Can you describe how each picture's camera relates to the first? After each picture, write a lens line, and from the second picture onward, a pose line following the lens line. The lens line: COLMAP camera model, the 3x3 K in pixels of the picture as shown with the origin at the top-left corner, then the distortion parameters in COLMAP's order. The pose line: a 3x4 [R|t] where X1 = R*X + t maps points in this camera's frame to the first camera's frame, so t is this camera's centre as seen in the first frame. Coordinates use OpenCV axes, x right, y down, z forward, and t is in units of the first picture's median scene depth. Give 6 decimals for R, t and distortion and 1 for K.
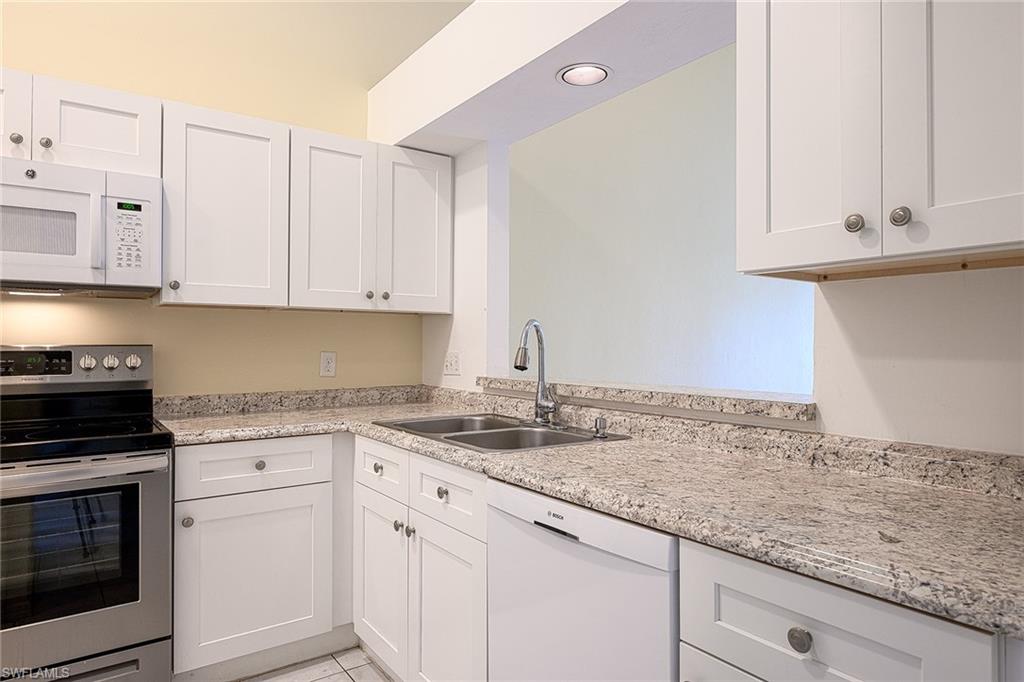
lens RADIAL K [[616.8, 0, 512.0], [0, 616.8, 341.0], [0, 0, 1]] dist [-0.004627, -0.000459]
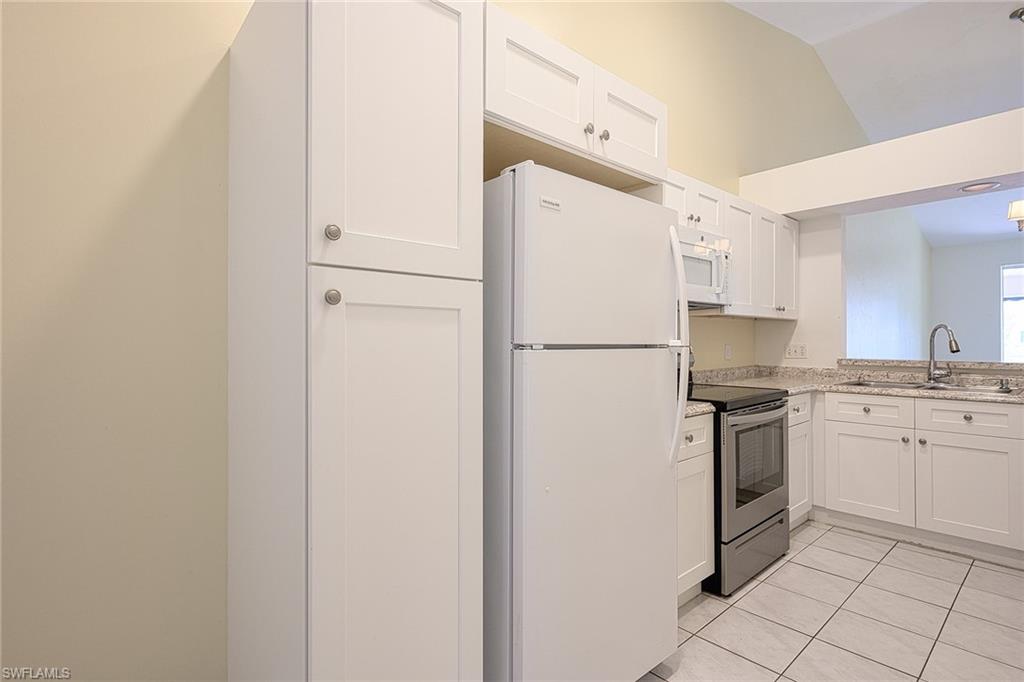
lens RADIAL K [[503.6, 0, 512.0], [0, 503.6, 337.2], [0, 0, 1]] dist [0.002333, 0.000223]
pose [[0.994591, -0.003659, 0.103808, -1.270811], [0.003985, 0.999988, -0.002929, 0.002088], [-0.103796, 0.003327, 0.994593, -0.282728]]
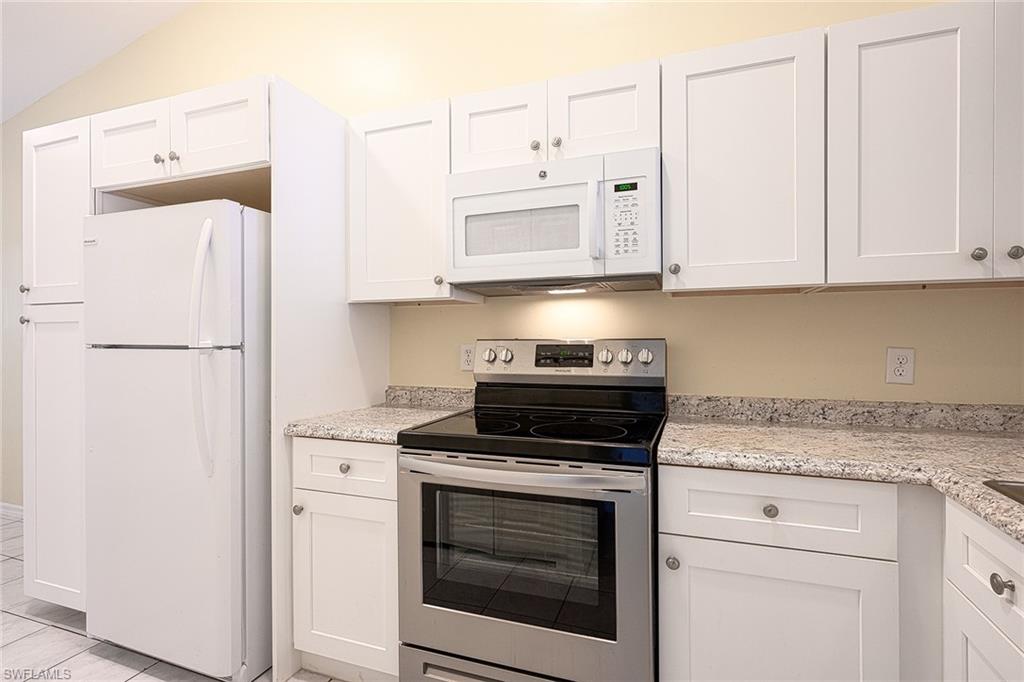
lens RADIAL K [[503.6, 0, 512.0], [0, 503.6, 337.2], [0, 0, 1]] dist [0.002333, 0.000223]
pose [[0.557628, -0.005763, -0.830071, -0.093125], [0.008177, 0.999966, -0.001450, 0.003713], [0.830050, -0.005979, 0.557656, 0.422788]]
